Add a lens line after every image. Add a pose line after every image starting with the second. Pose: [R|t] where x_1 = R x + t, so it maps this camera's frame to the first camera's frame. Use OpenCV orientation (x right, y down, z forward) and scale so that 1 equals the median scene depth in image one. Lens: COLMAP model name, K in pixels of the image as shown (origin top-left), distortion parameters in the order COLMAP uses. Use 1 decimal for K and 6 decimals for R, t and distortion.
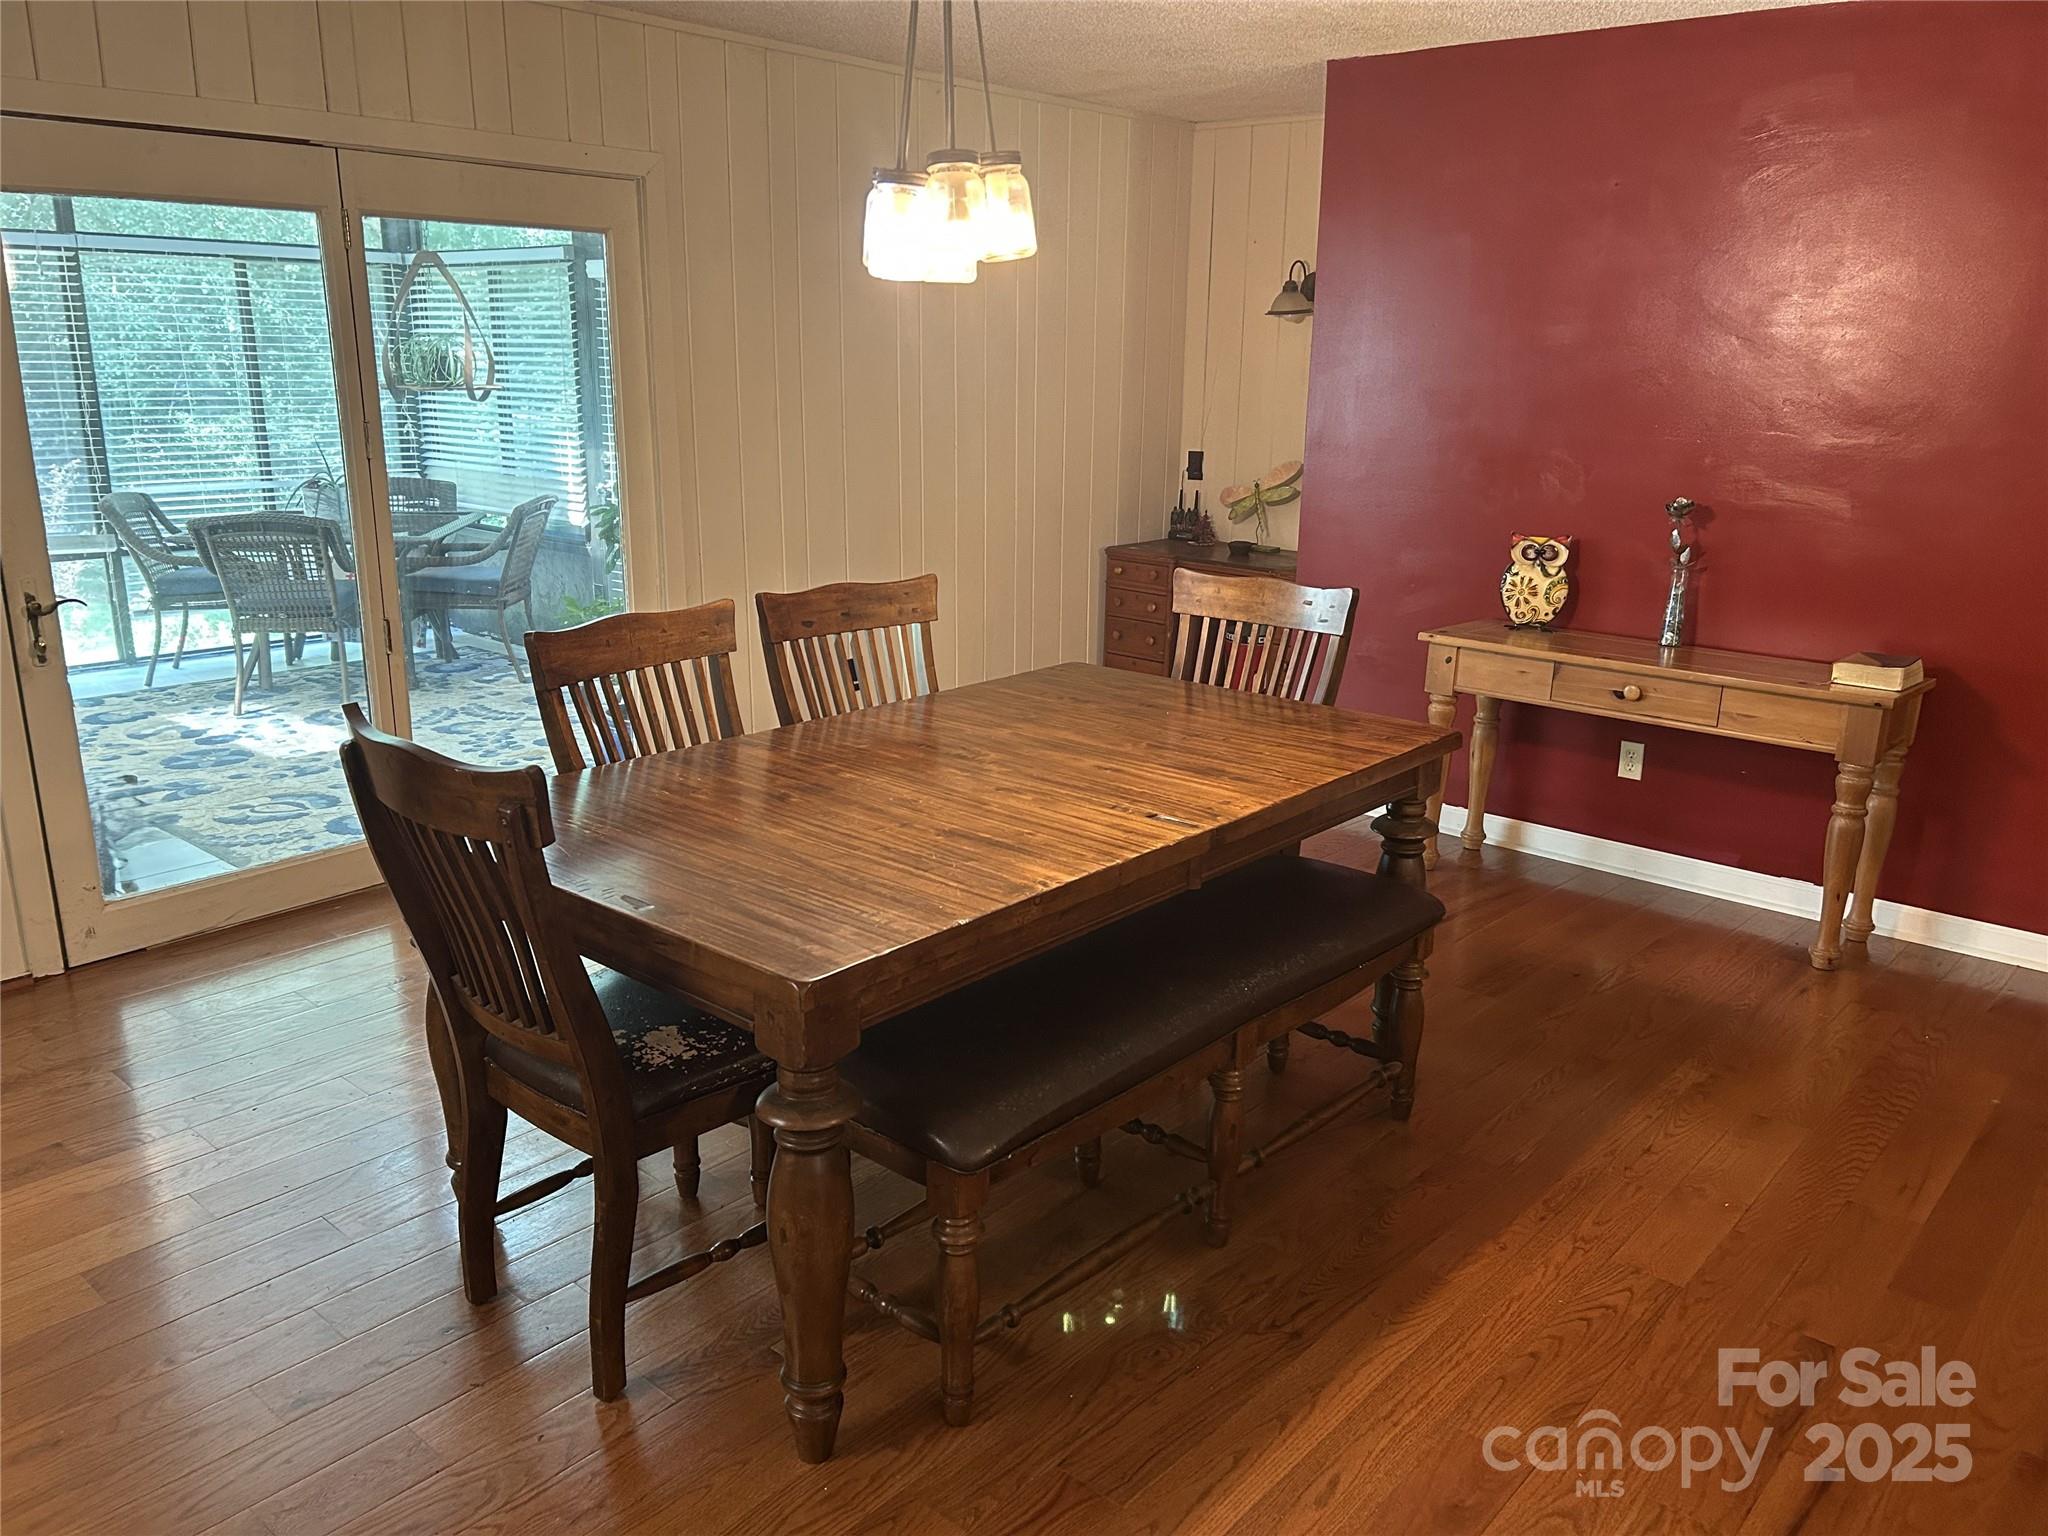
lens RADIAL K [[1558.6, 0, 1032.7], [0, 1558.6, 763.3], [0, 0, 1]] dist [0.060324, -0.049979]
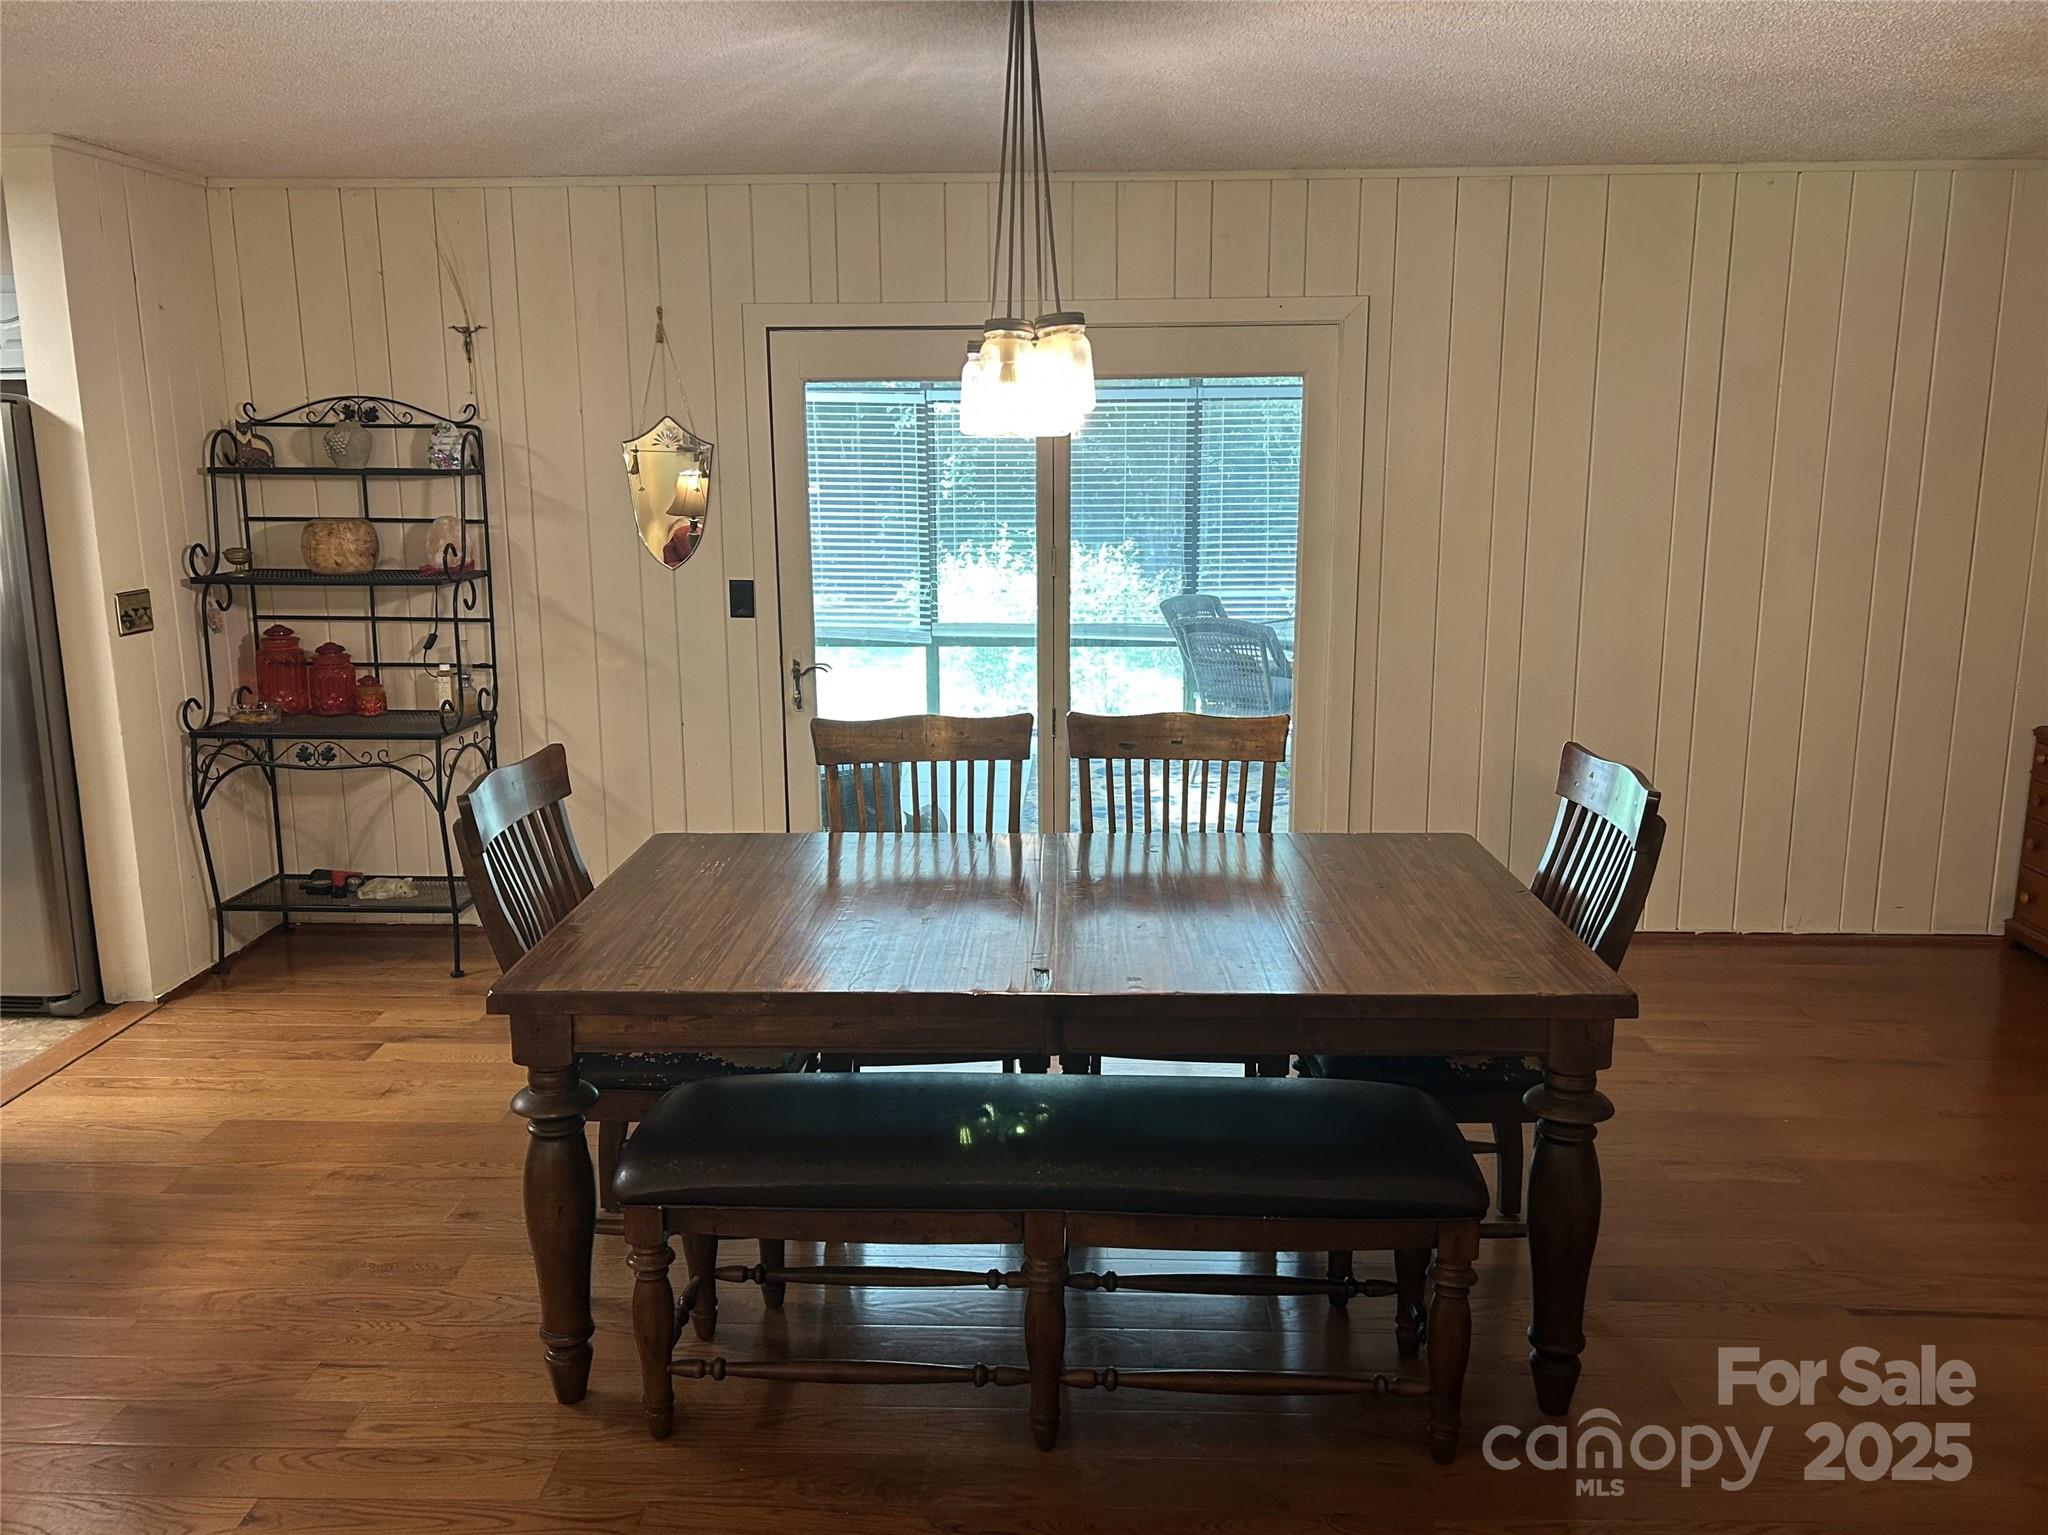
lens RADIAL K [[1558.6, 0, 1013.1], [0, 1558.6, 766.1], [0, 0, 1]] dist [0.060324, -0.049979]
pose [[0.643834, 0.136222, -0.752941, 0.275999], [-0.184034, 0.982708, 0.020426, -0.038333], [0.742704, 0.125416, 0.657770, 0.114897]]
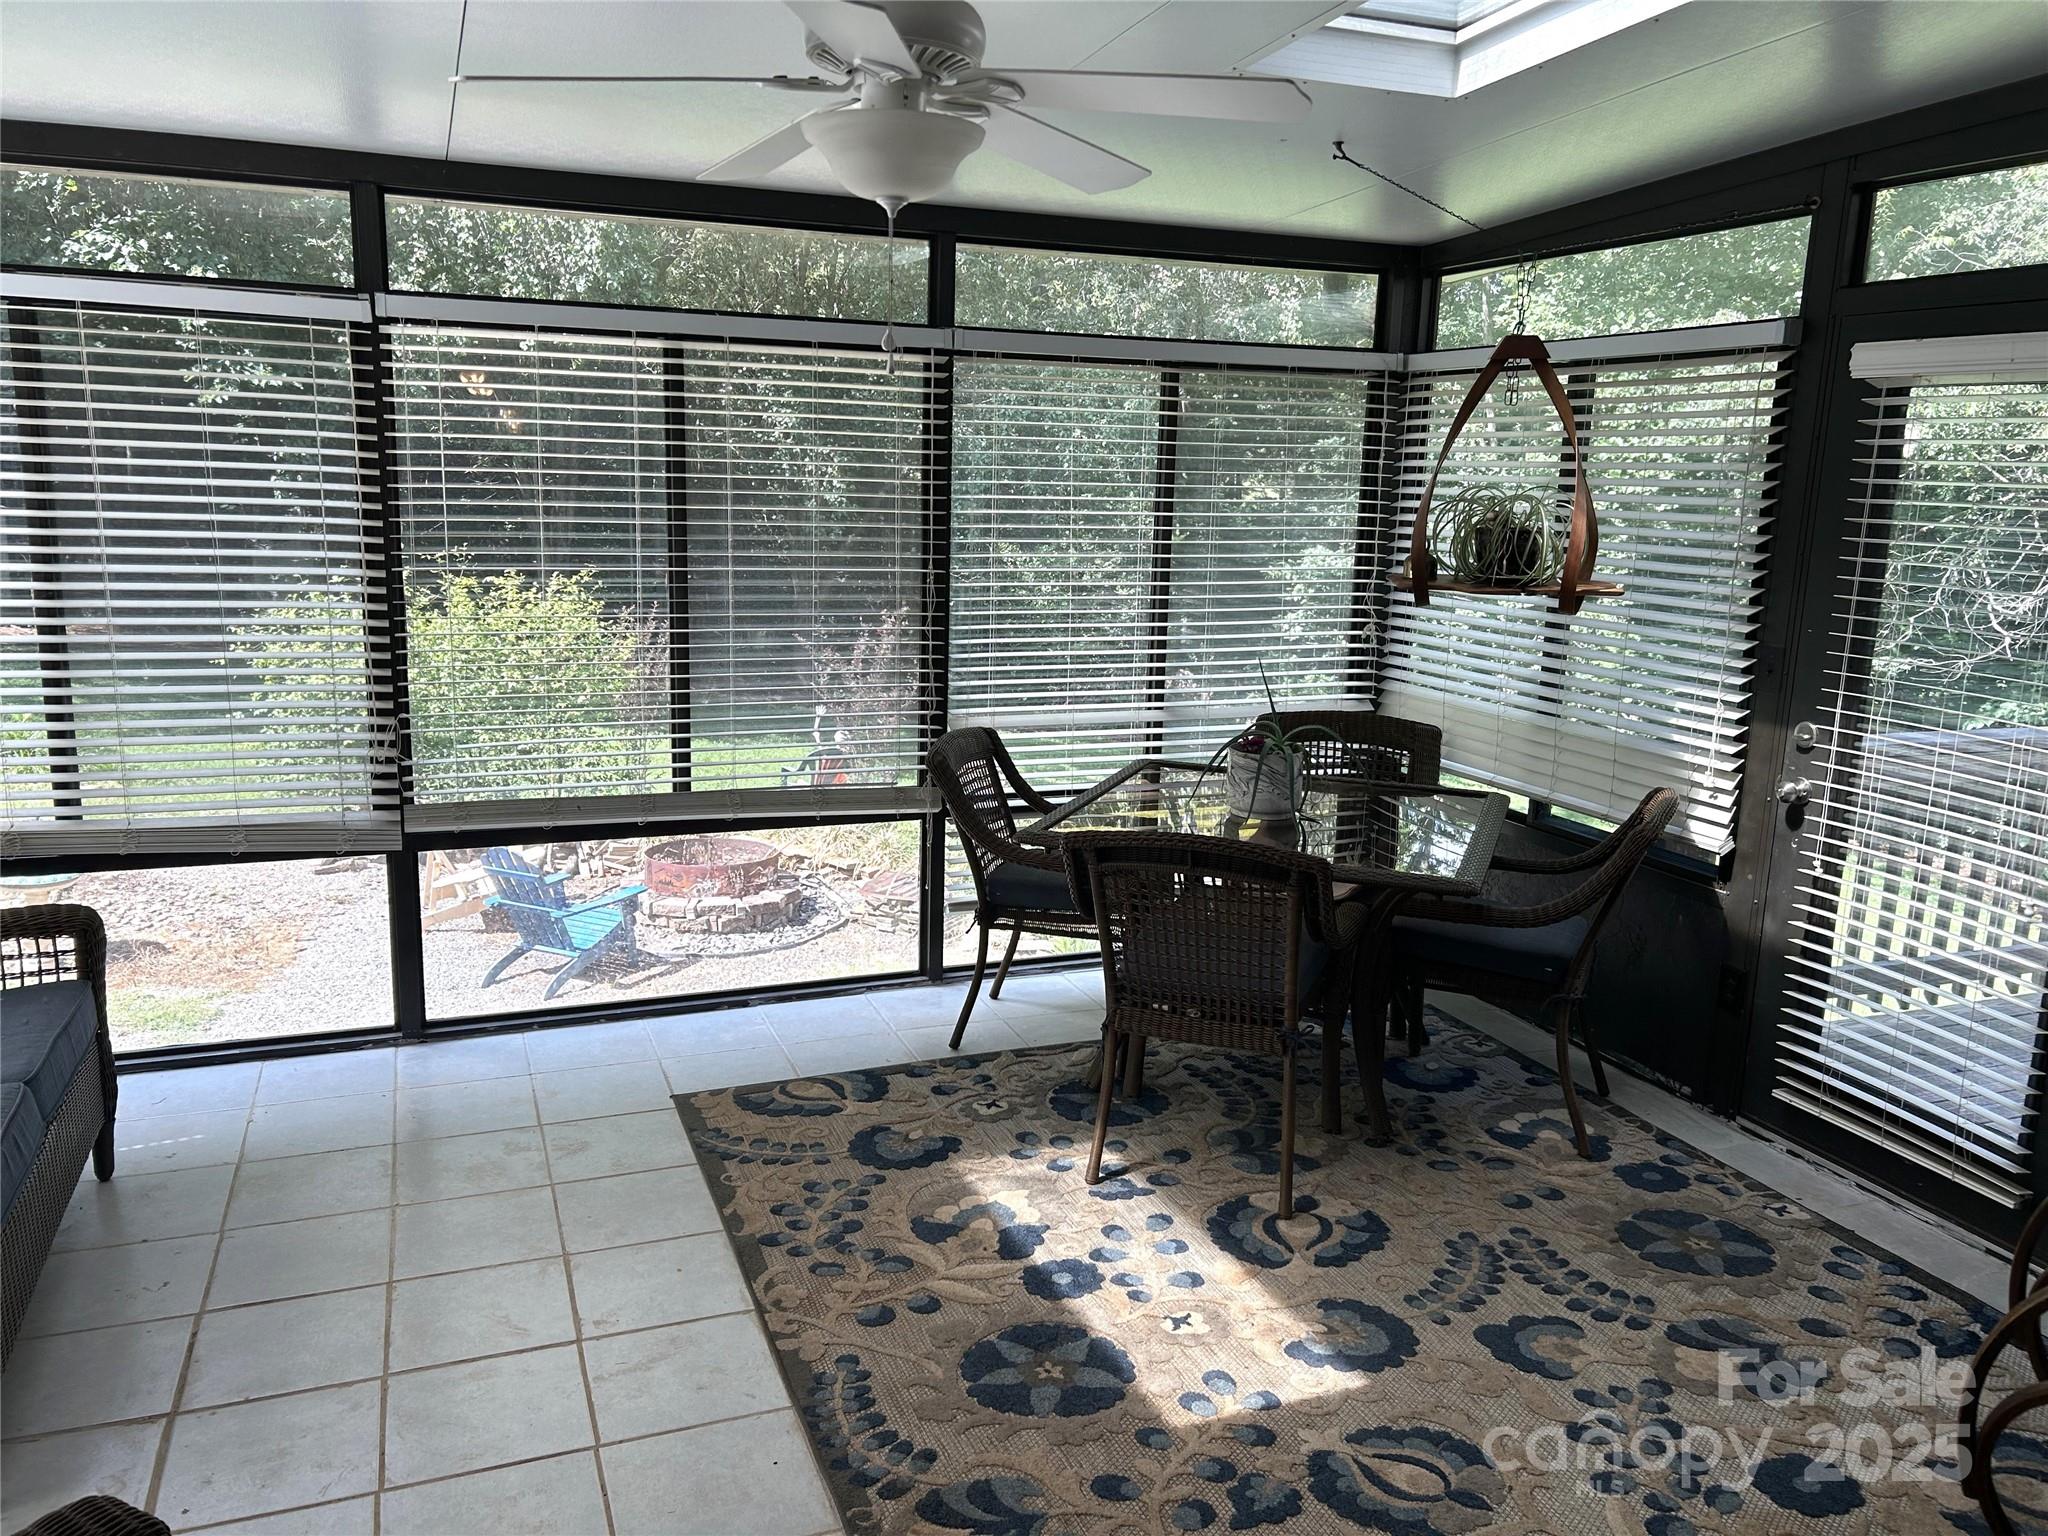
lens RADIAL K [[1558.6, 0, 1016.2], [0, 1558.6, 768.3], [0, 0, 1]] dist [0.060324, -0.049979]
pose [[0.886862, 0.097092, -0.451718, -0.280403], [-0.132036, 0.990158, -0.046403, -0.133622], [0.442767, 0.100796, 0.890953, 0.469483]]
